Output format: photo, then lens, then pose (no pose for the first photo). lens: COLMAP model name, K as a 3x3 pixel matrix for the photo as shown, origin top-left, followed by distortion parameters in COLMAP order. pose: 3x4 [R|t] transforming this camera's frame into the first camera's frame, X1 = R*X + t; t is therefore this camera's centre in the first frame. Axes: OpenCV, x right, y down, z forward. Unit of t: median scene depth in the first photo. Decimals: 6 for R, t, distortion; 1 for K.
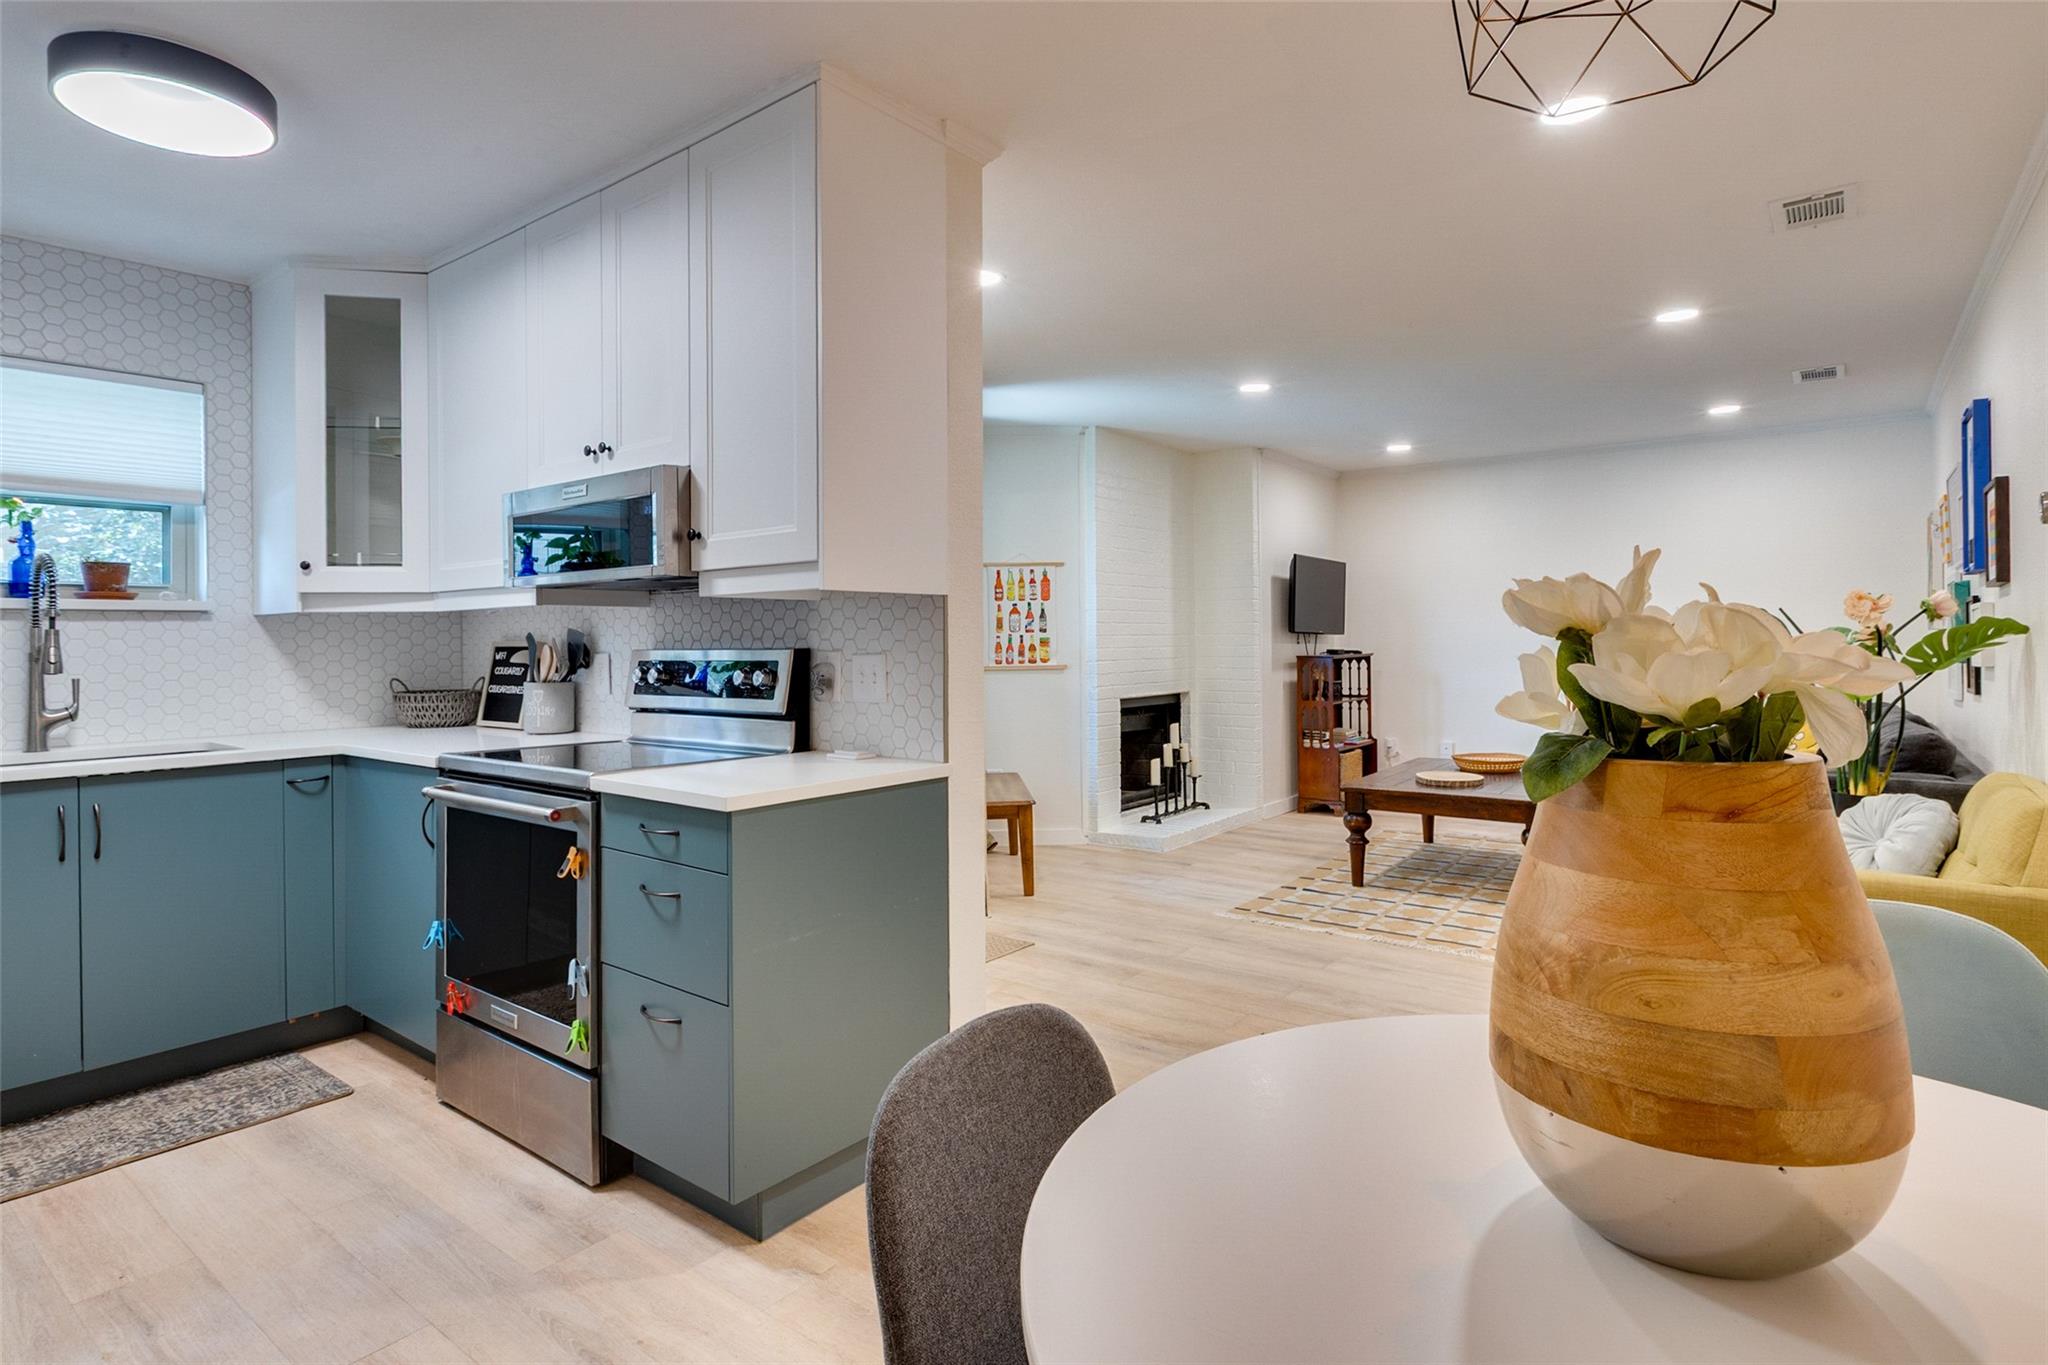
lens RADIAL K [[1074.5, 0, 1024.4], [0, 1074.5, 632.2], [0, 0, 1]] dist [0.000611, -0.001699]
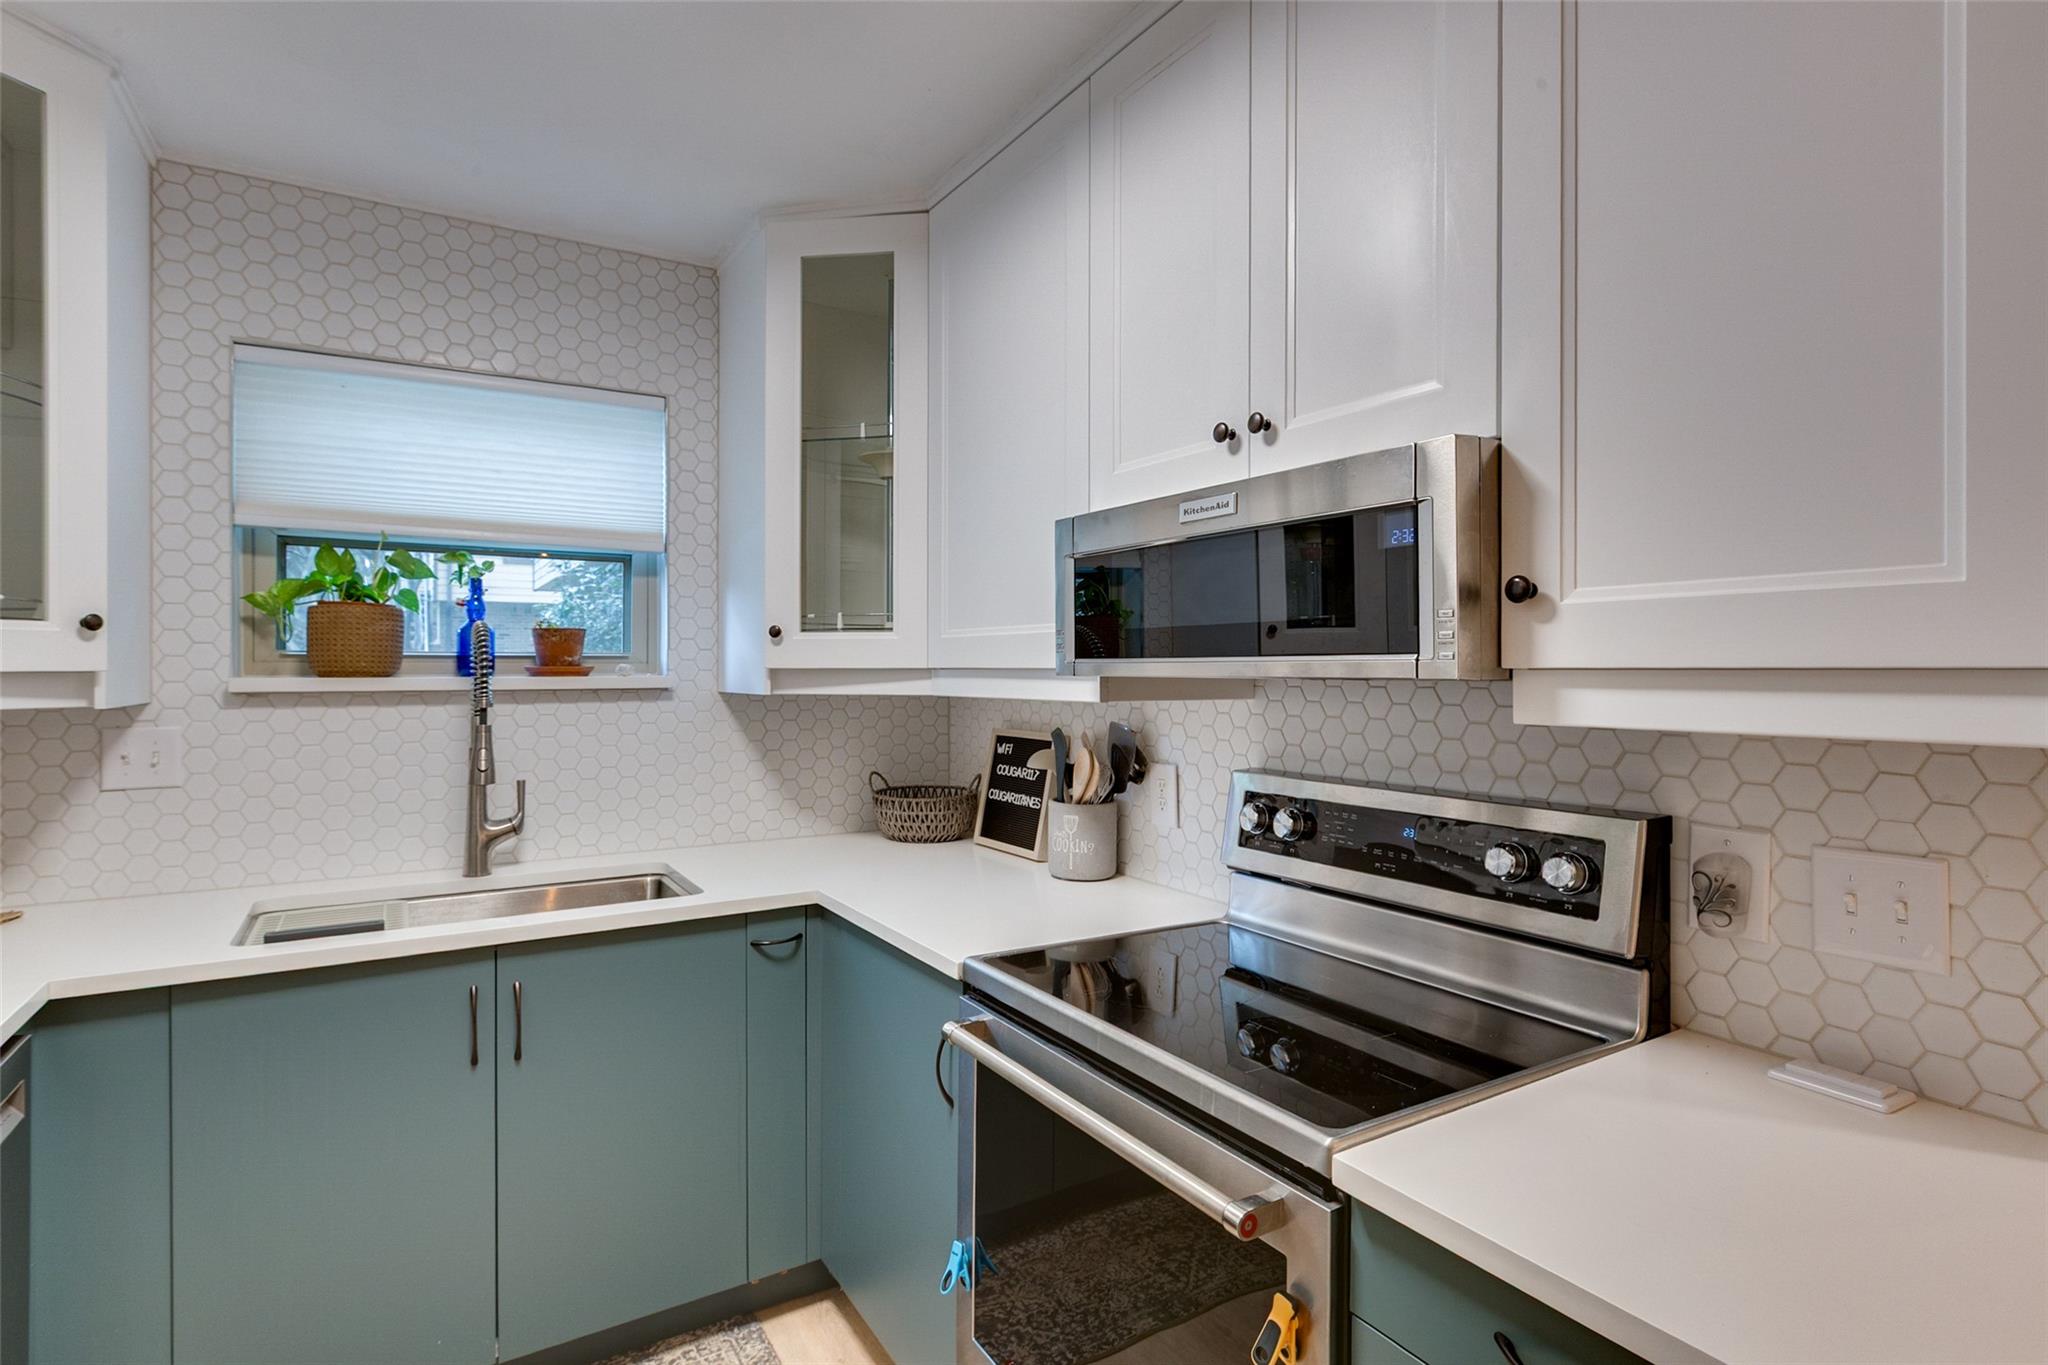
lens RADIAL K [[1026.3, 0, 1030.7], [0, 1026.3, 662.3], [0, 0, 1]] dist [-0.003508, -0.000040]
pose [[0.940458, 0.009828, -0.339768, -0.275081], [-0.008602, 0.999950, 0.005115, -0.047100], [0.339801, -0.001888, 0.940495, 0.412294]]
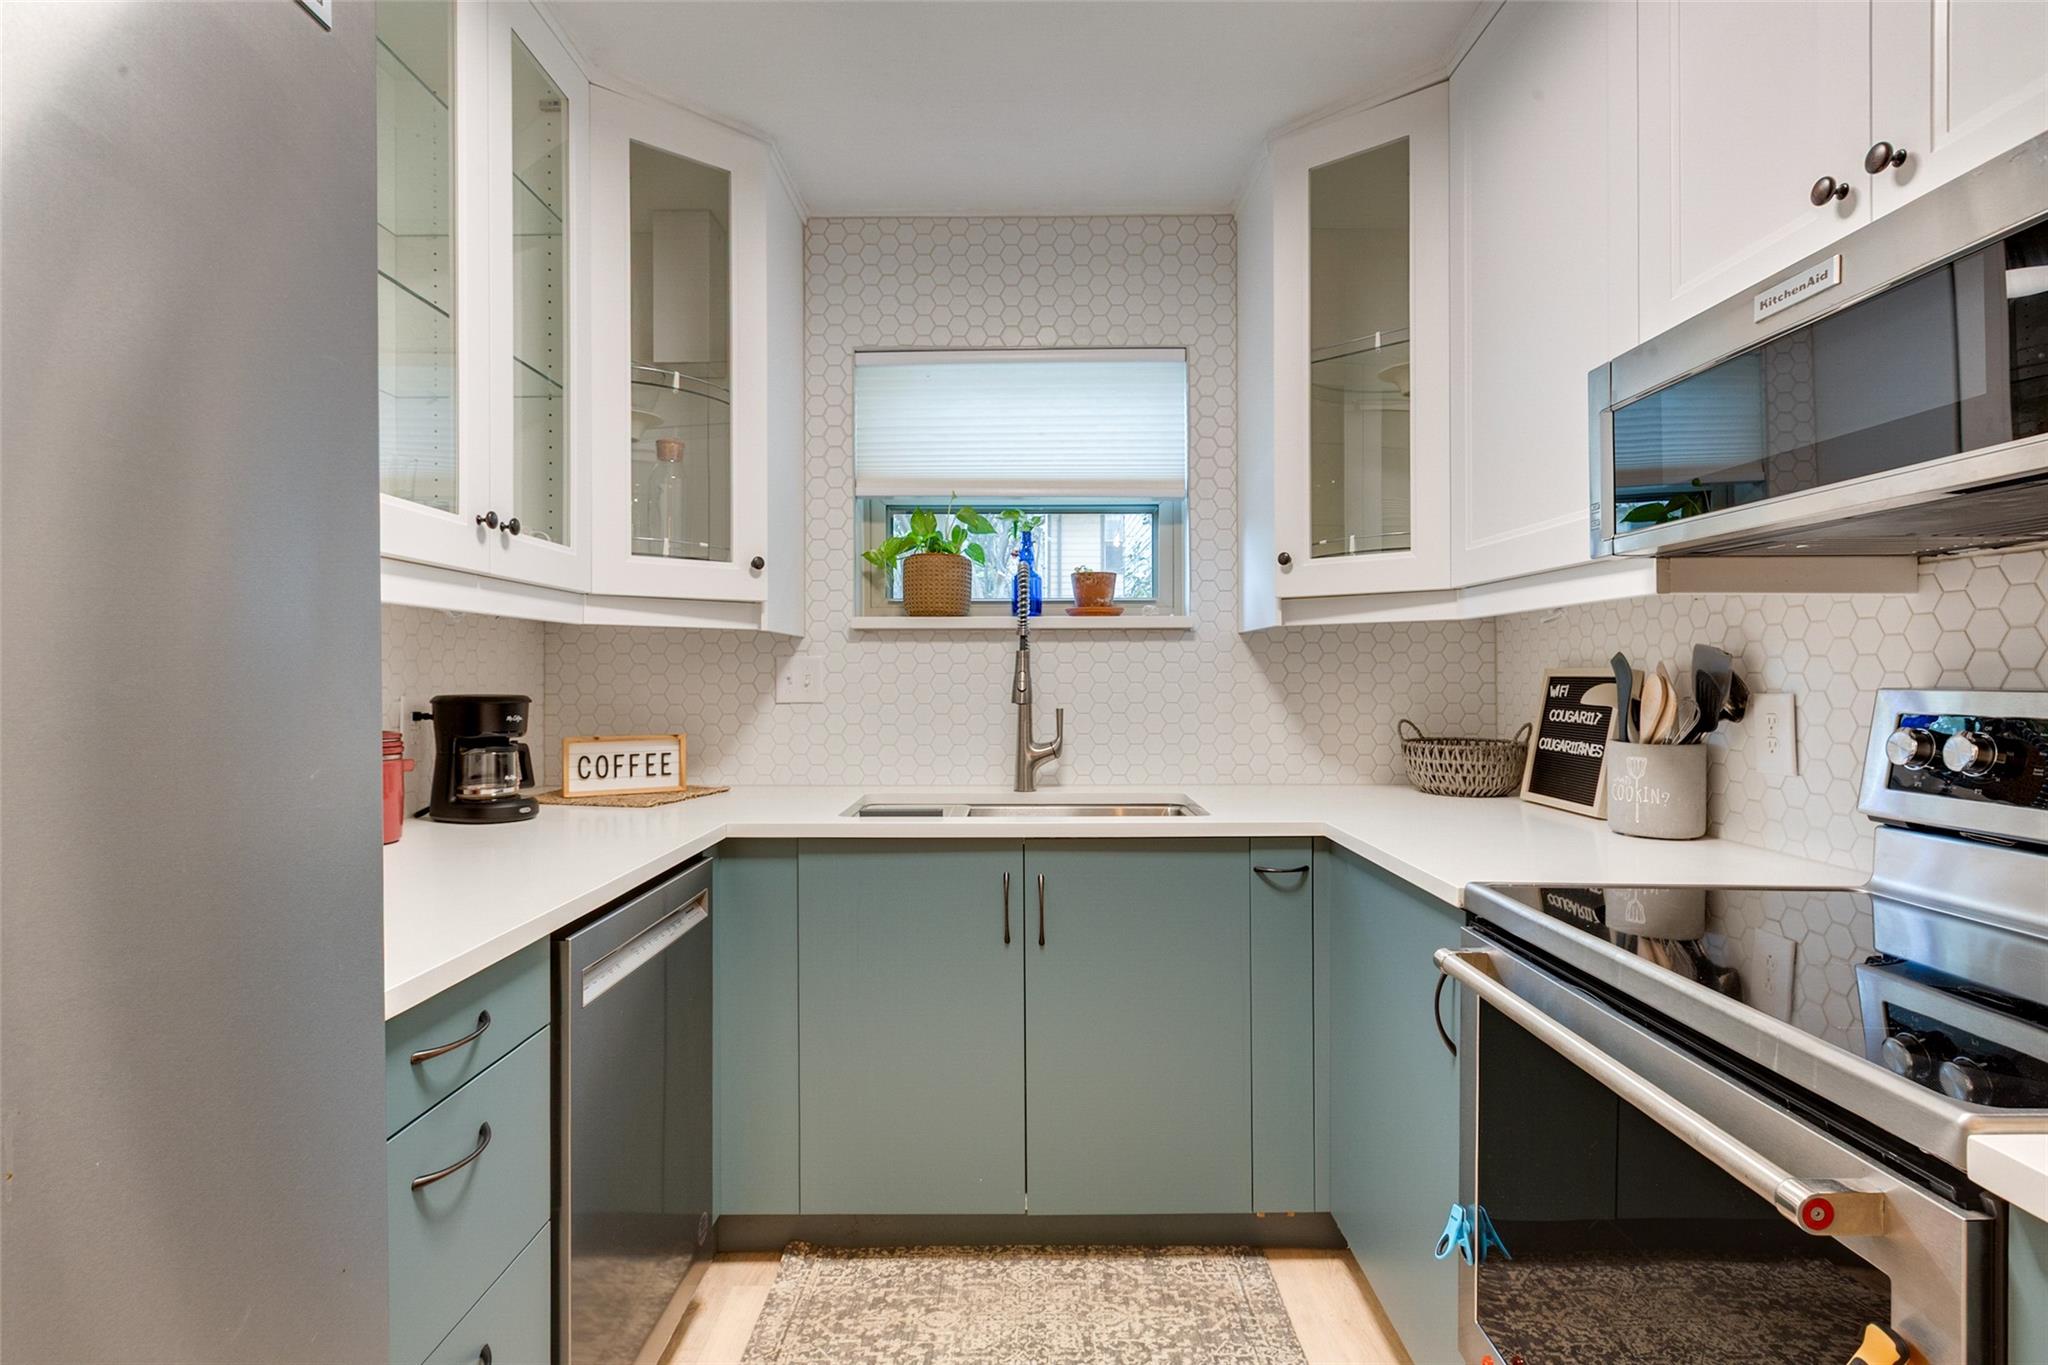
lens RADIAL K [[1016.0, 0, 1022.9], [0, 1016.0, 667.2], [0, 0, 1]] dist [-0.004182, 0.000025]
pose [[0.616220, 0.004707, -0.787560, -0.251528], [-0.000109, 0.999983, 0.005892, 0.005268], [0.787574, -0.003545, 0.616210, 0.457883]]
